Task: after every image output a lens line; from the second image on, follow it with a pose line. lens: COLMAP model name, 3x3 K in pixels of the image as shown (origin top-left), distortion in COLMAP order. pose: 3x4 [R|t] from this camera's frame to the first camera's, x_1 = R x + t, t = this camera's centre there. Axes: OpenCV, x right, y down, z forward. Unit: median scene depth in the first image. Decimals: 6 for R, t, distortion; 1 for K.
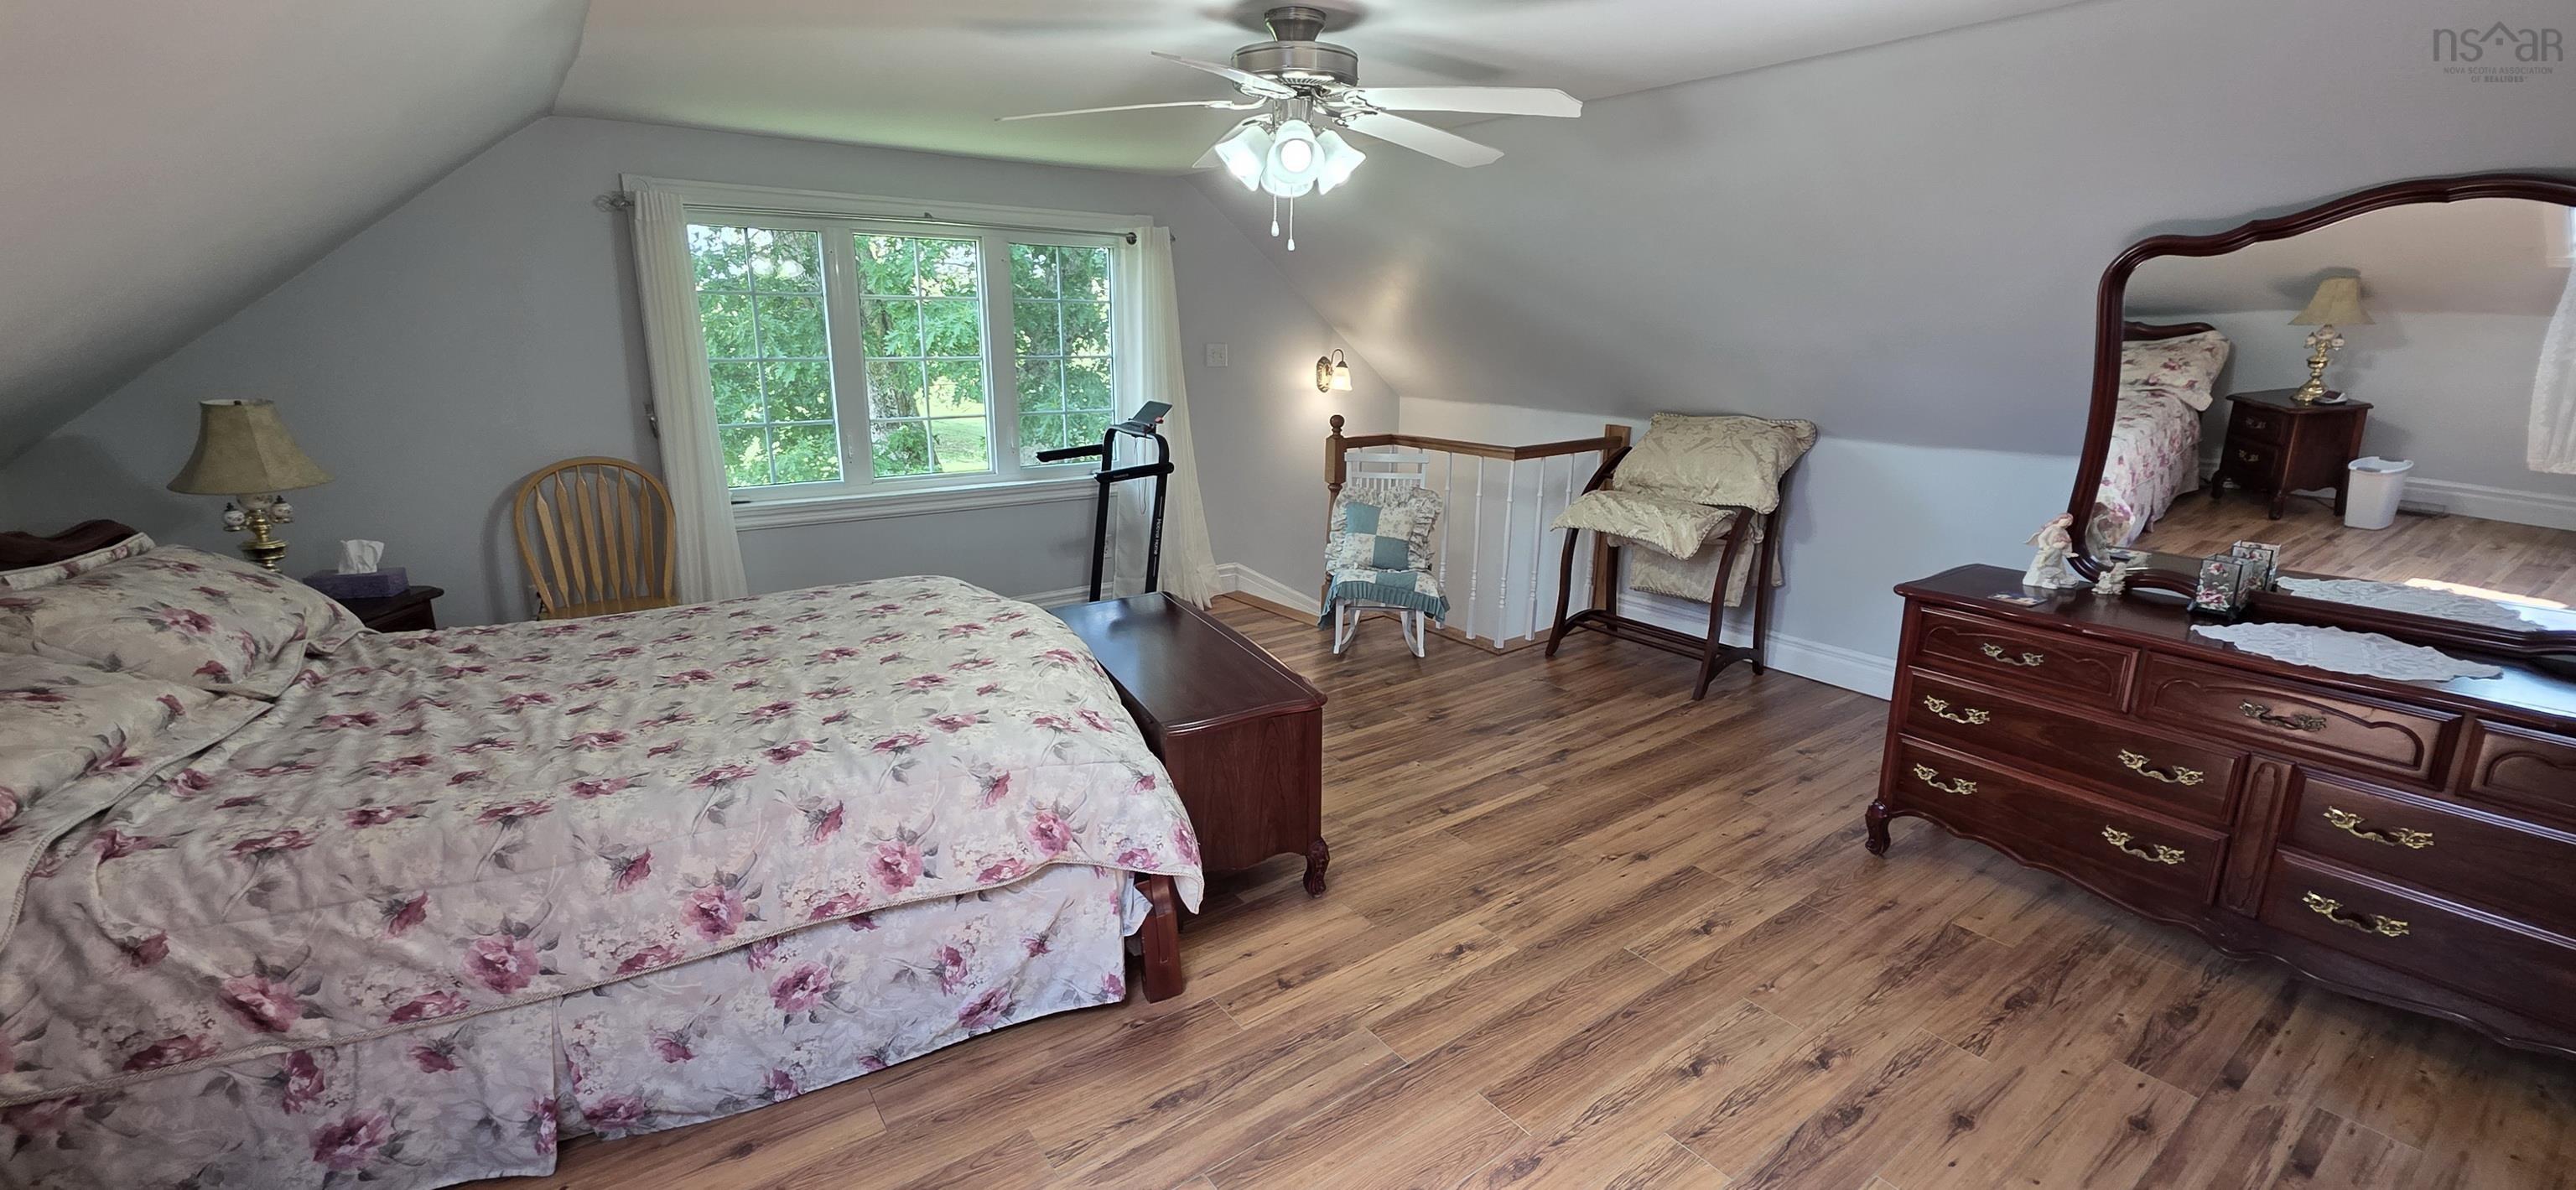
lens RADIAL K [[1035.1, 0, 1280.7], [0, 1035.1, 576.5], [0, 0, 1]] dist [0.002126, 0.000489]
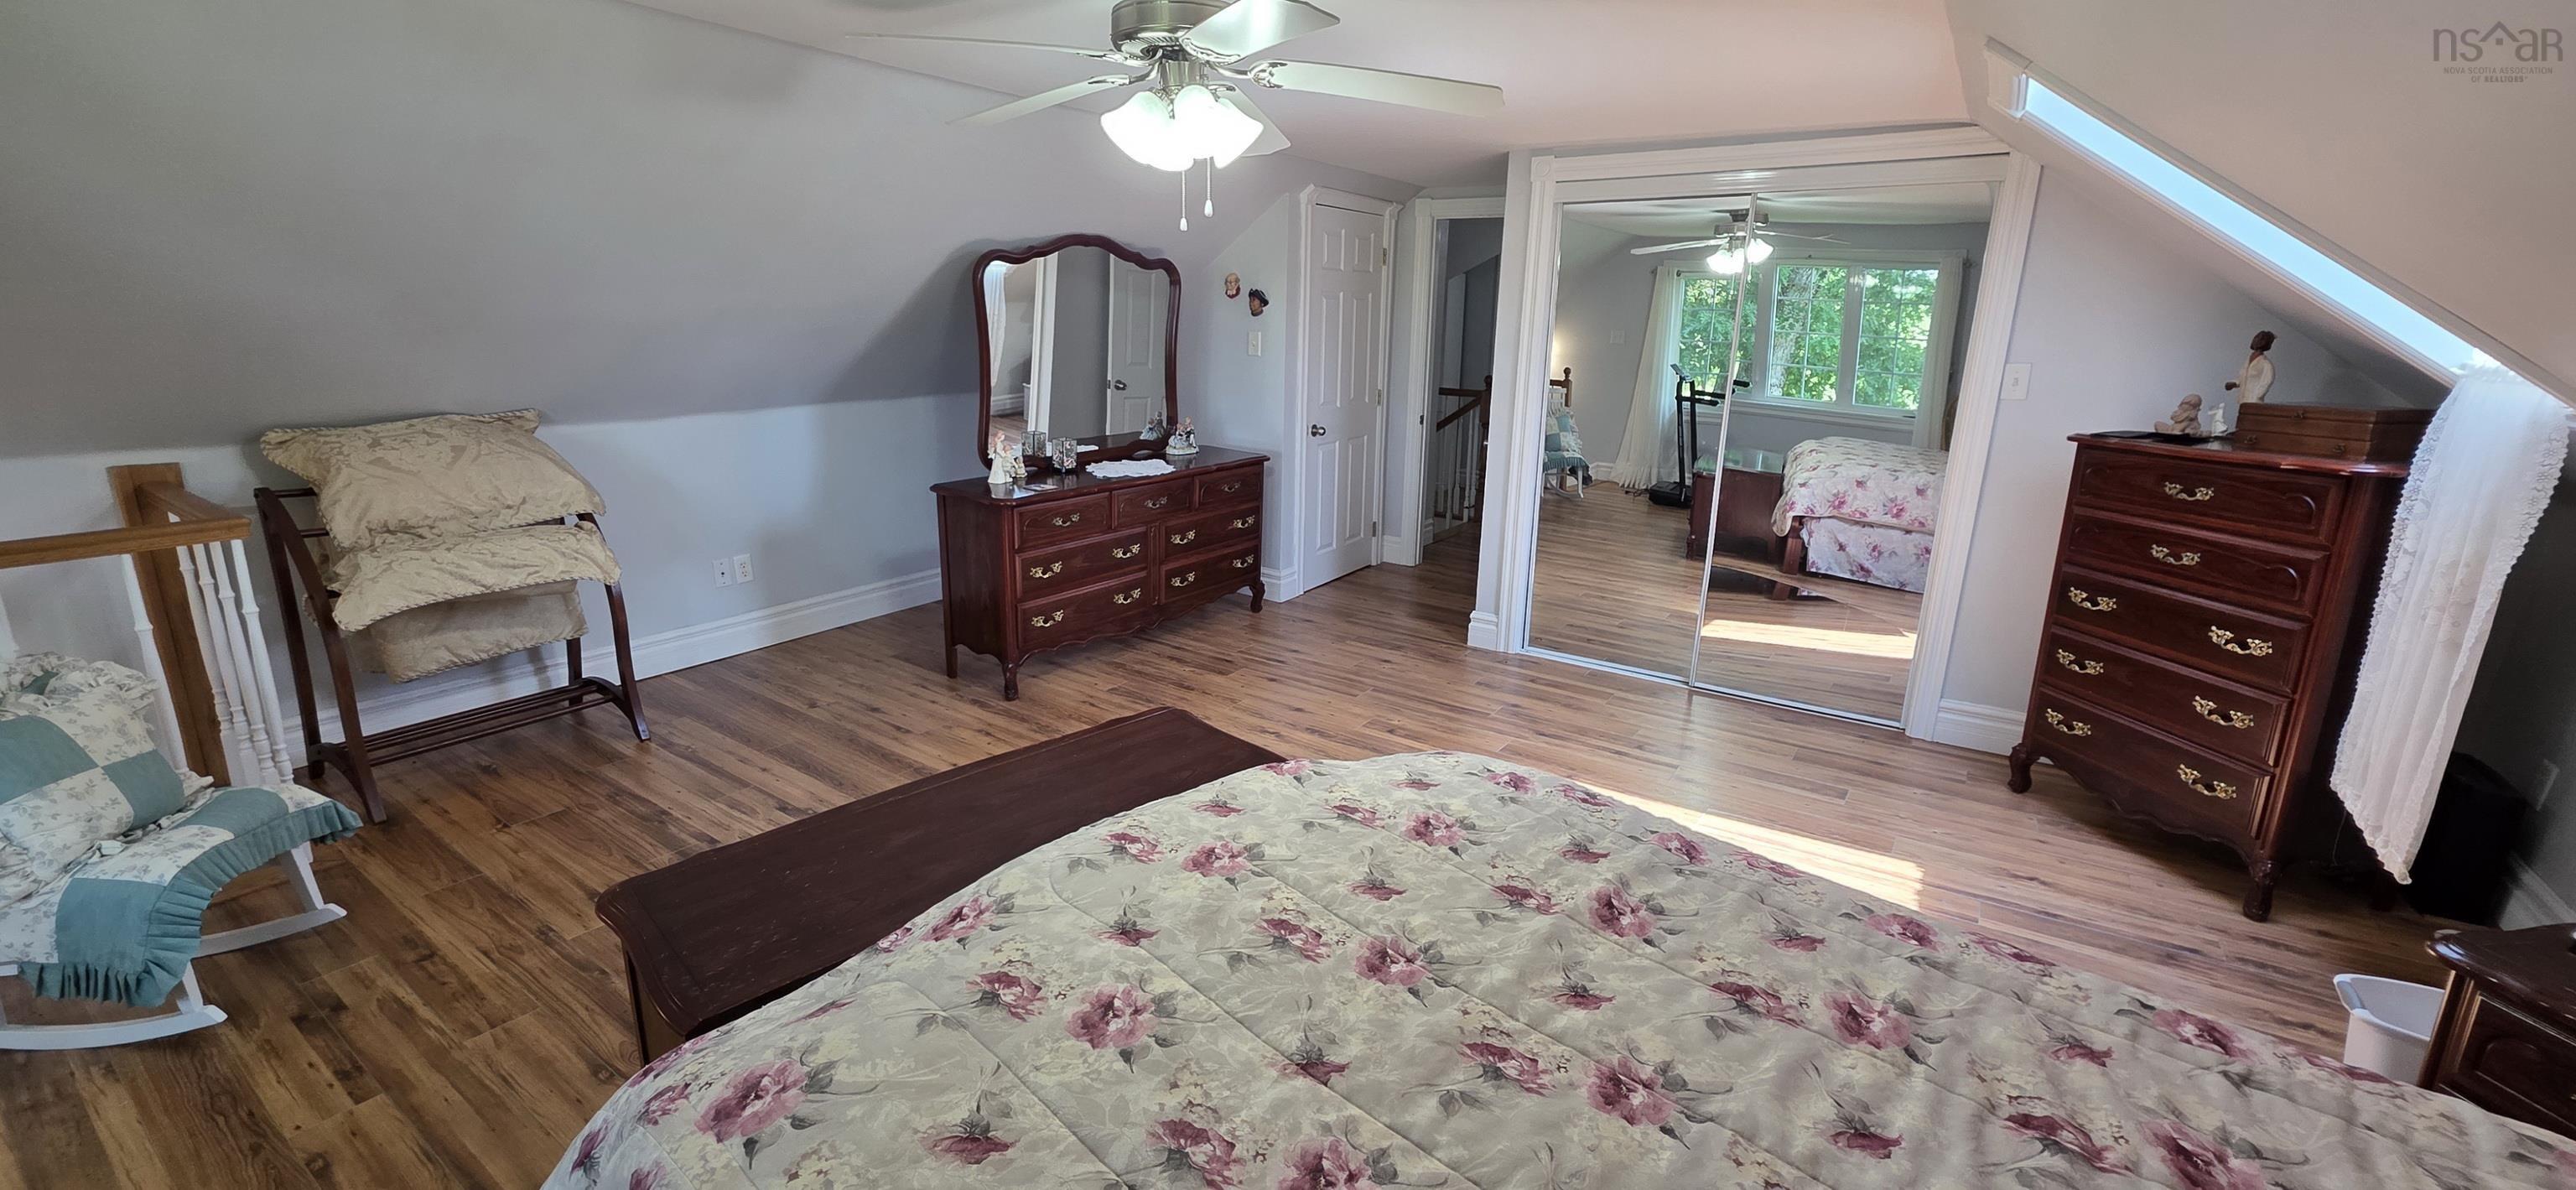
lens RADIAL K [[1035.1, 0, 1277.6], [0, 1035.1, 583.4], [0, 0, 1]] dist [0.002126, 0.000489]
pose [[-0.333930, -0.250360, 0.908741, -0.910347], [0.205042, 0.921702, 0.329277, -0.307382], [-0.920026, 0.296285, -0.256449, 1.237556]]
